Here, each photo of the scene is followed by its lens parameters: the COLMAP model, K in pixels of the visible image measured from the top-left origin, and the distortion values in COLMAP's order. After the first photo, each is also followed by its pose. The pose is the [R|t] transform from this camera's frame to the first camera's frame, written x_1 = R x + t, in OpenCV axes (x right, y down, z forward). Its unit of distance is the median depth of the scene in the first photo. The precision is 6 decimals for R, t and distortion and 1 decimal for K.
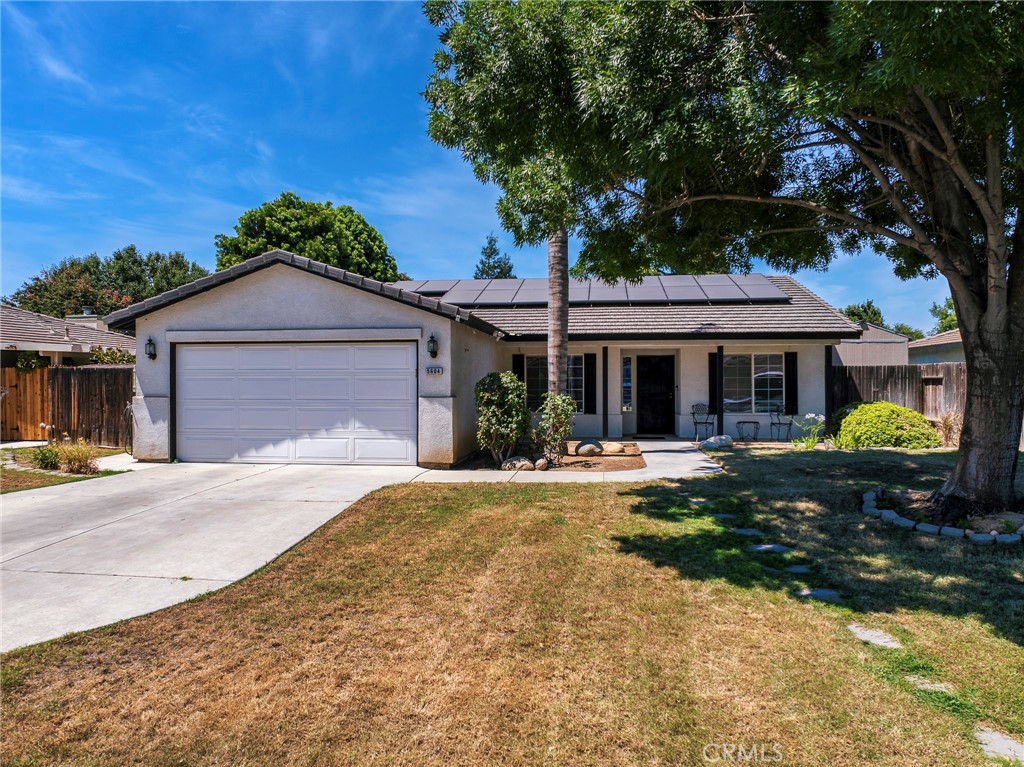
lens RADIAL K [[723.3, 0, 512.0], [0, 723.3, 383.5], [0, 0, 1]] dist [-0.038058, 0.002383]
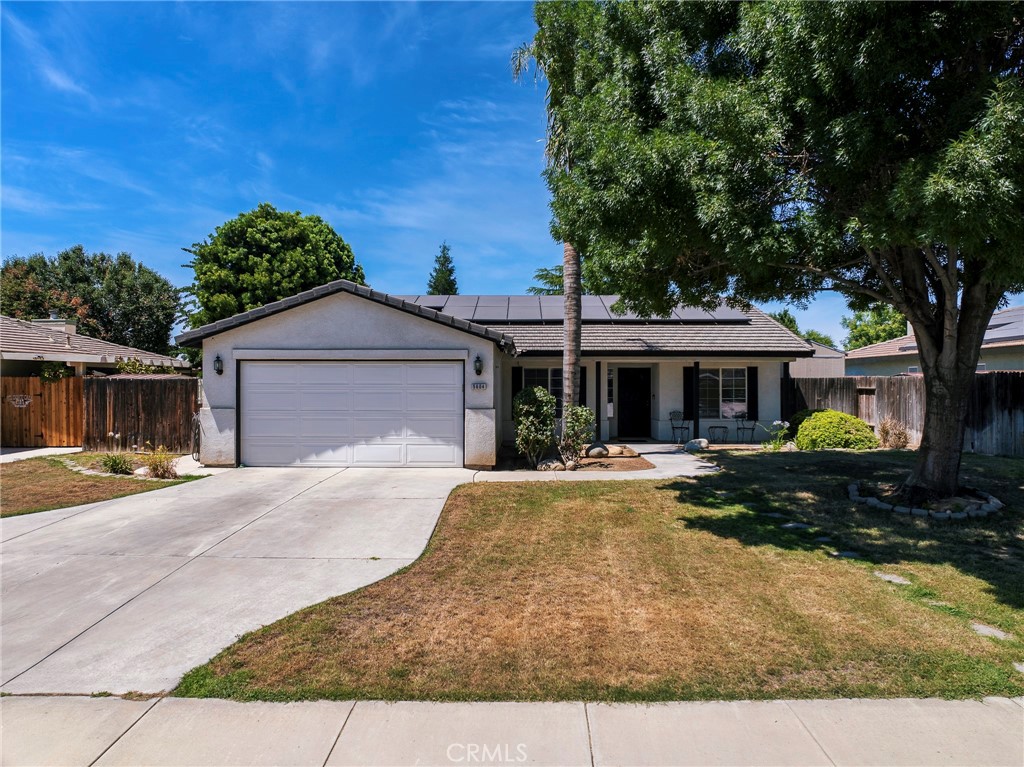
lens RADIAL K [[723.3, 0, 512.0], [0, 723.3, 383.5], [0, 0, 1]] dist [-0.038058, 0.002383]
pose [[0.993571, 0.002747, 0.113178, -0.183781], [-0.002924, 0.999995, 0.001396, -0.023357], [-0.113174, -0.001718, 0.993574, -0.163477]]
